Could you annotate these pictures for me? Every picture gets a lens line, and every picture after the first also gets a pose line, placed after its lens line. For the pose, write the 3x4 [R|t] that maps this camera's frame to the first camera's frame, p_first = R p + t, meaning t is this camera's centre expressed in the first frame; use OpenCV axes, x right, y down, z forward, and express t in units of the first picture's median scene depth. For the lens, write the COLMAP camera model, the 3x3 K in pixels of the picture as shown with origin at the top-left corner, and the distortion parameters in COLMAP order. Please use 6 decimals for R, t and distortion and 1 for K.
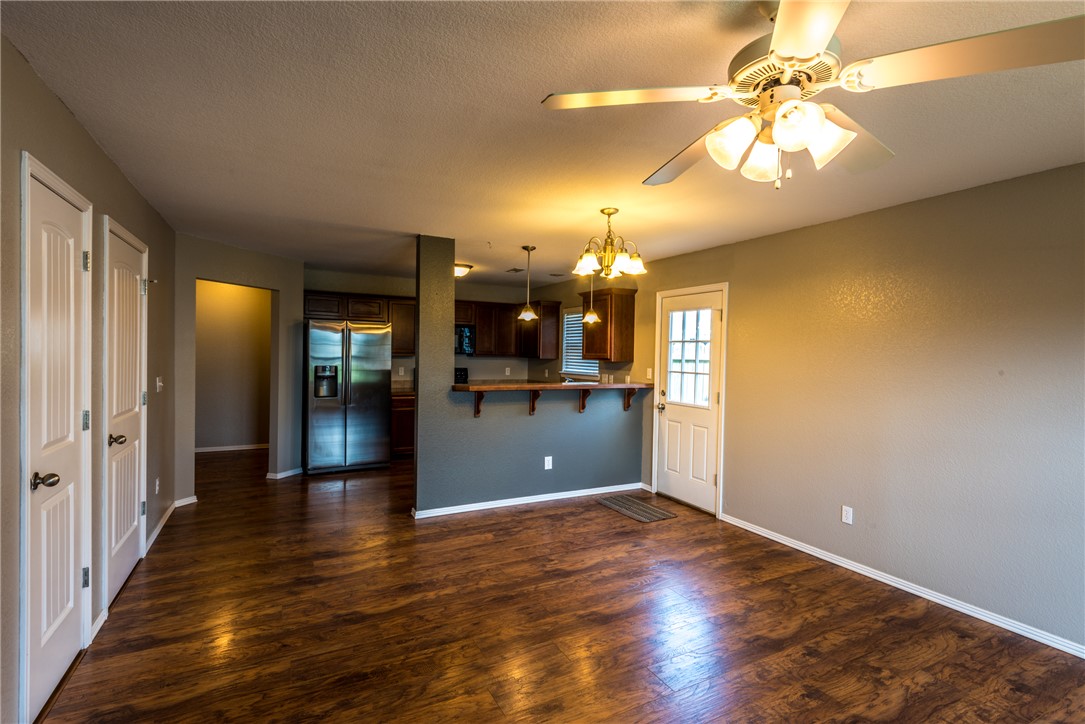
lens RADIAL K [[508.5, 0, 542.5], [0, 508.5, 362.0], [0, 0, 1]] dist [0.000866, 0.000020]
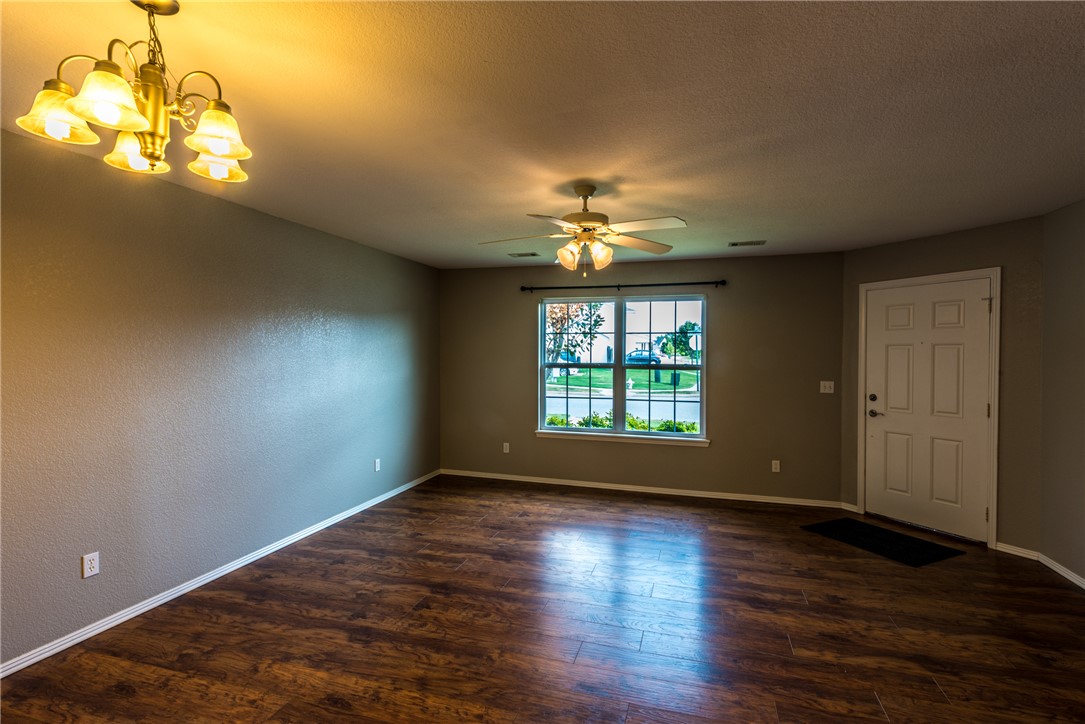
lens RADIAL K [[527.8, 0, 542.5], [0, 527.8, 362.0], [0, 0, 1]] dist [-0.001373, -0.000257]
pose [[-0.712801, -0.031860, 0.700642, -0.426202], [-0.002951, 0.999095, 0.042429, -0.027806], [-0.701360, 0.028176, -0.712250, 1.179945]]
